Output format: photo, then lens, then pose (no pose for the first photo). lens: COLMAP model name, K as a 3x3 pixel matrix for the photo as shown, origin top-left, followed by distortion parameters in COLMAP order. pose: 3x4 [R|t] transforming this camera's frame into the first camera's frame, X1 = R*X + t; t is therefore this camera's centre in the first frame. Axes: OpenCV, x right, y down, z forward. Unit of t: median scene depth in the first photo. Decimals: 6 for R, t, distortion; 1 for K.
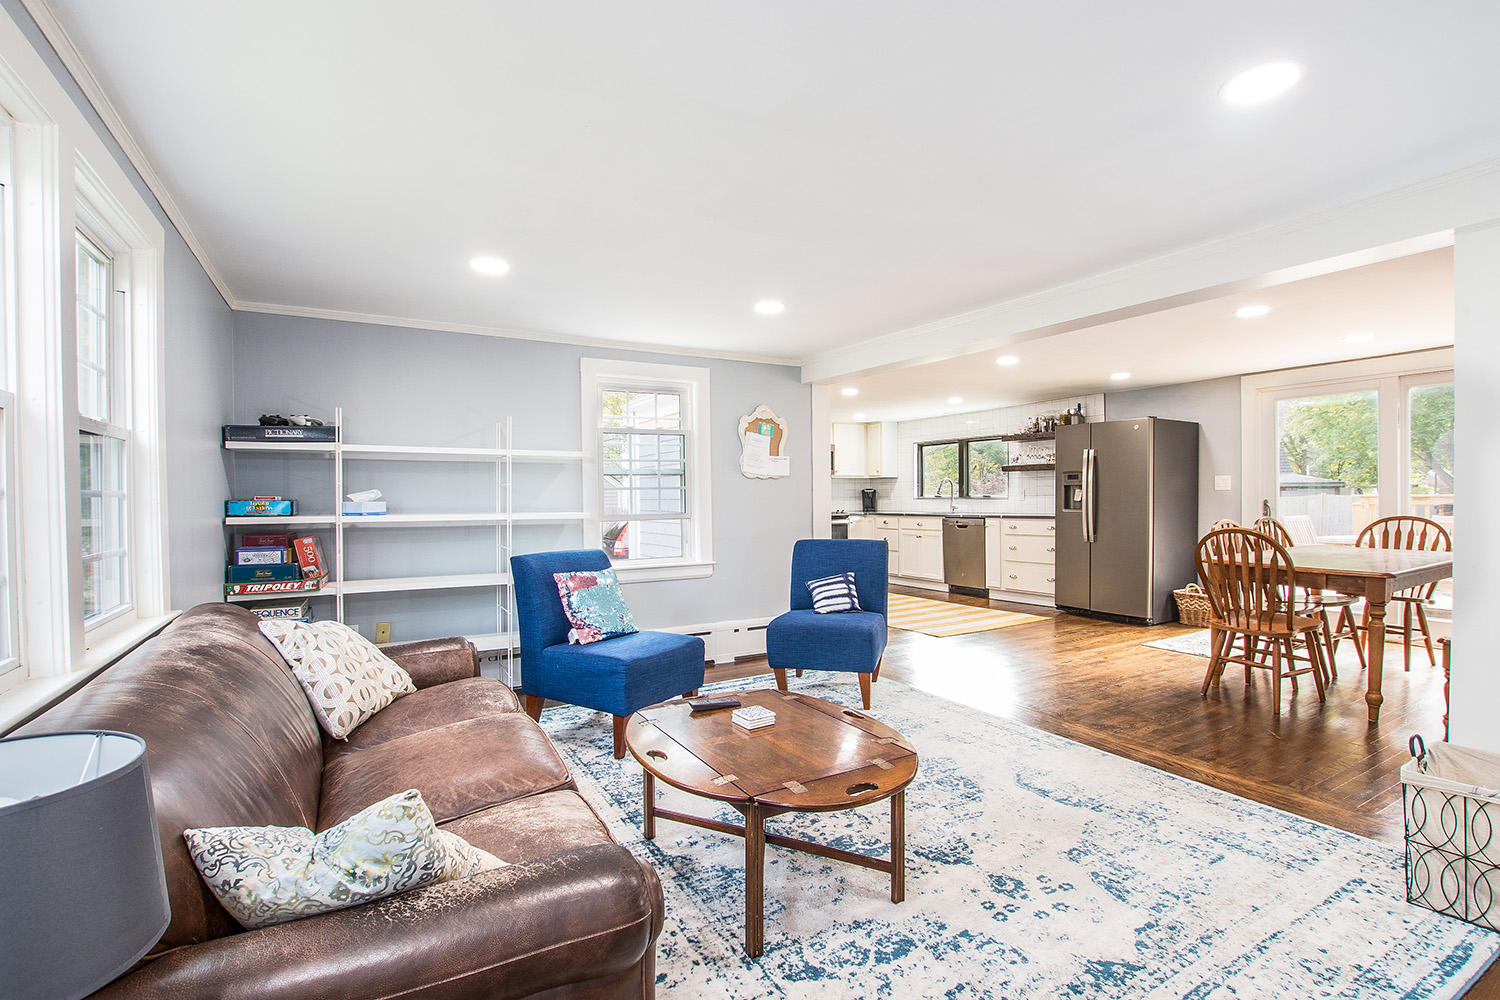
lens RADIAL K [[689.8, 0, 752.8], [0, 689.8, 508.6], [0, 0, 1]] dist [-0.029789, 0.001836]
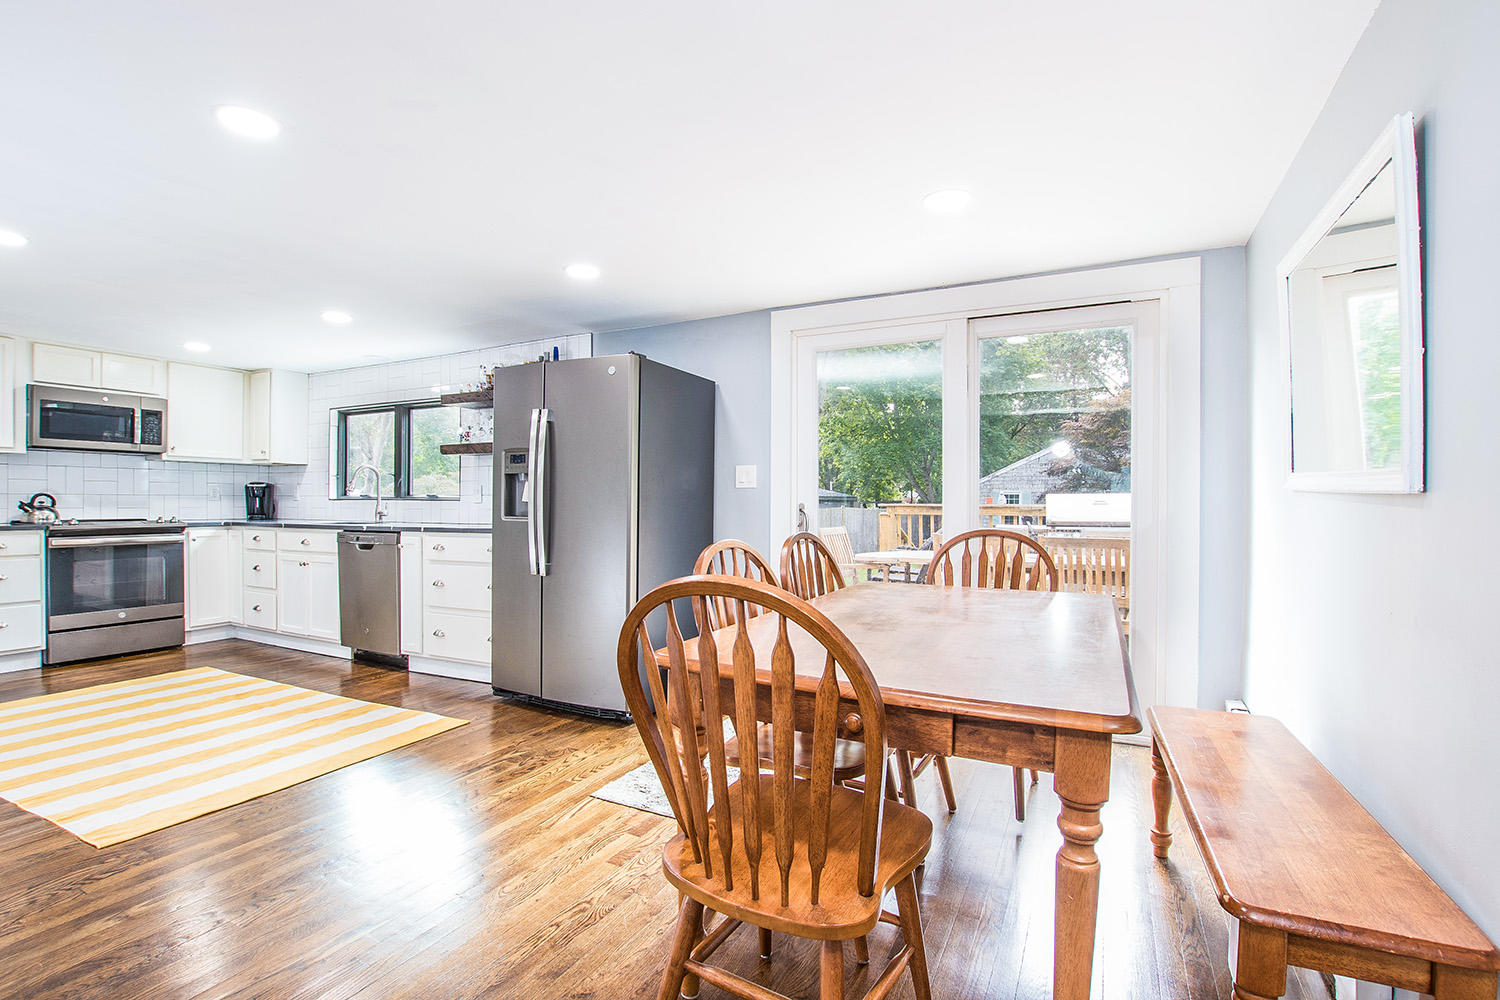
lens RADIAL K [[689.8, 0, 752.8], [0, 689.8, 508.6], [0, 0, 1]] dist [-0.029789, 0.001836]
pose [[0.837247, 0.012927, 0.546671, 0.273946], [-0.005199, 0.999864, -0.015681, 0.001697], [-0.546799, 0.010286, 0.837200, 0.363590]]
